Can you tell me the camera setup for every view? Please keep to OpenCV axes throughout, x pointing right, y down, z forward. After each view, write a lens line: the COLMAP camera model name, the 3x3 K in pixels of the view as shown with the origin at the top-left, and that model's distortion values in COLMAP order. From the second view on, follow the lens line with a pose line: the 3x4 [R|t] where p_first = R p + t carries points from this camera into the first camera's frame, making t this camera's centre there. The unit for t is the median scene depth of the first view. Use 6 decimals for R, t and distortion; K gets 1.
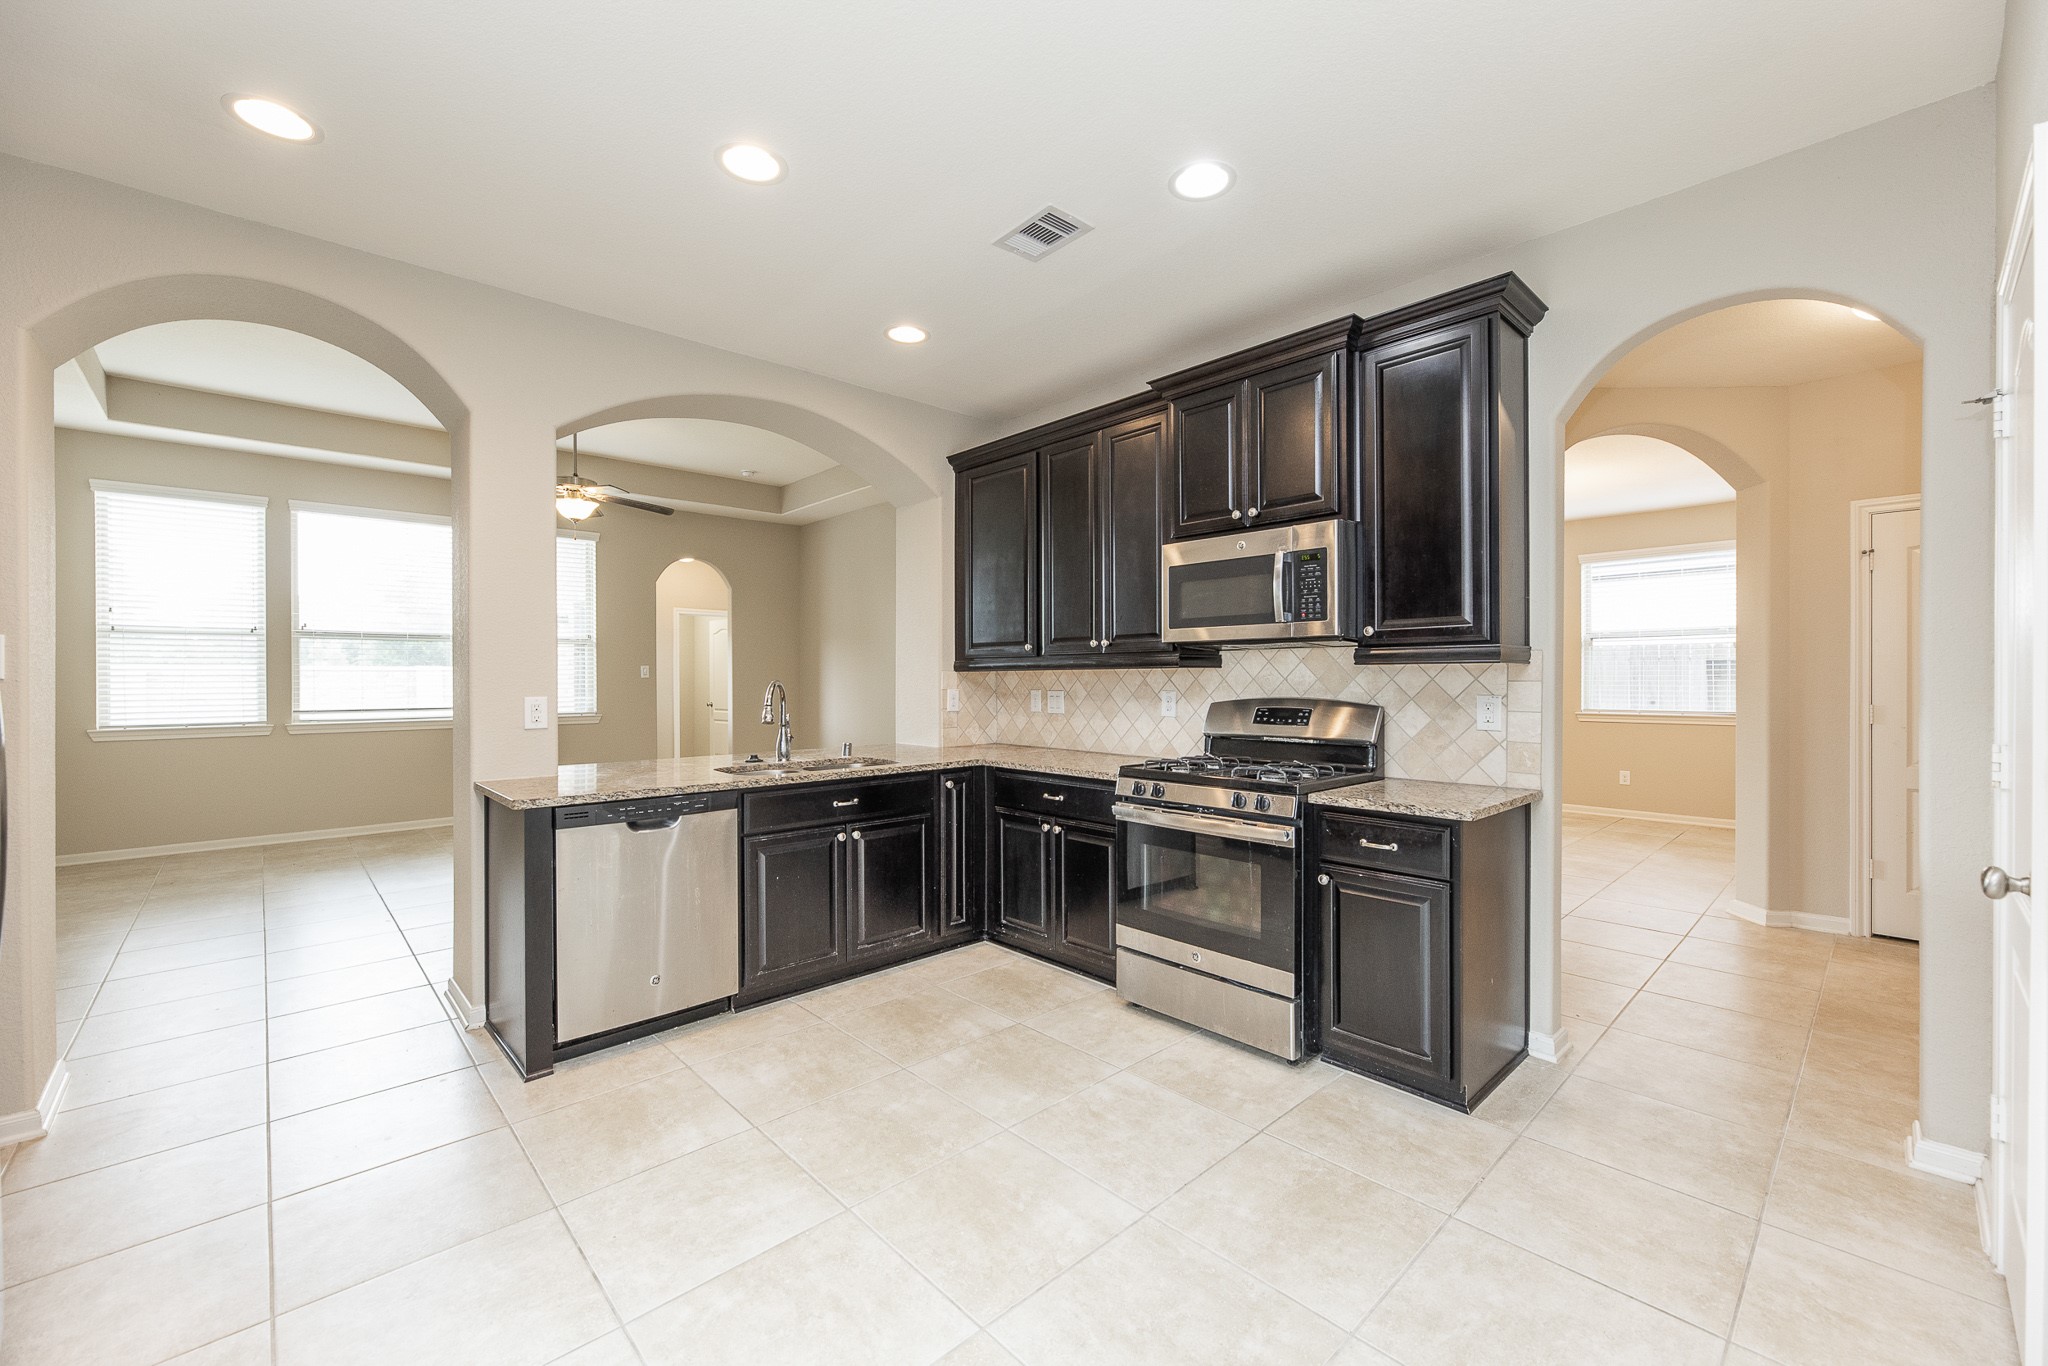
lens RADIAL K [[823.3, 0, 1038.5], [0, 823.3, 681.7], [0, 0, 1]] dist [-0.001337, -0.000173]
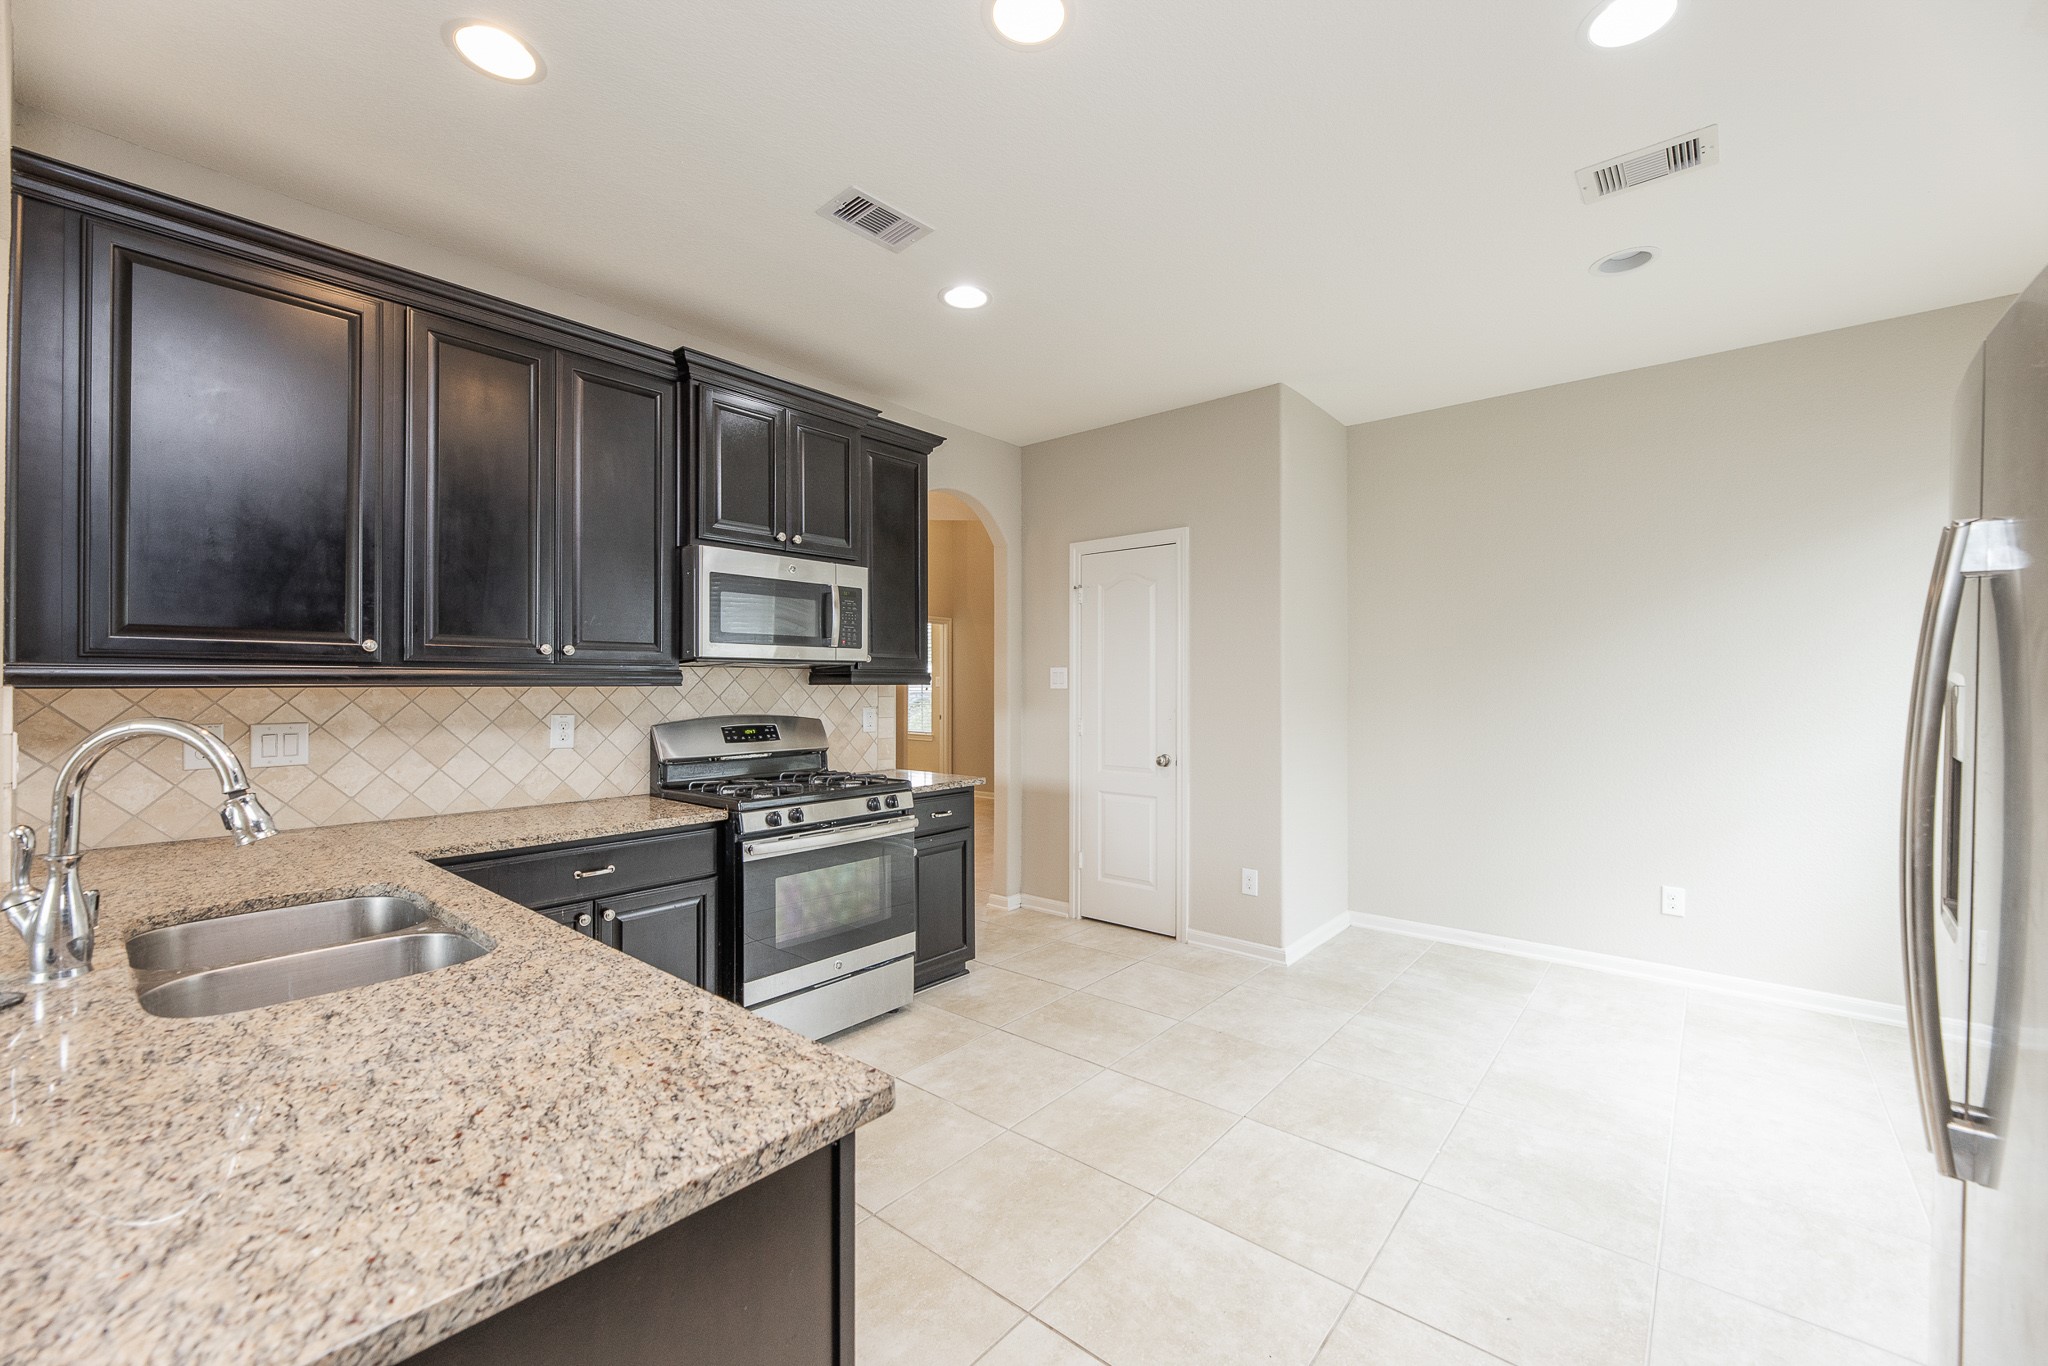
lens RADIAL K [[823.3, 0, 1038.5], [0, 823.3, 681.7], [0, 0, 1]] dist [-0.001337, -0.000173]
pose [[-0.120600, 0.006591, 0.992679, -0.846871], [0.004530, 0.999971, -0.006089, -0.016350], [-0.992691, 0.003762, -0.120626, 0.844745]]
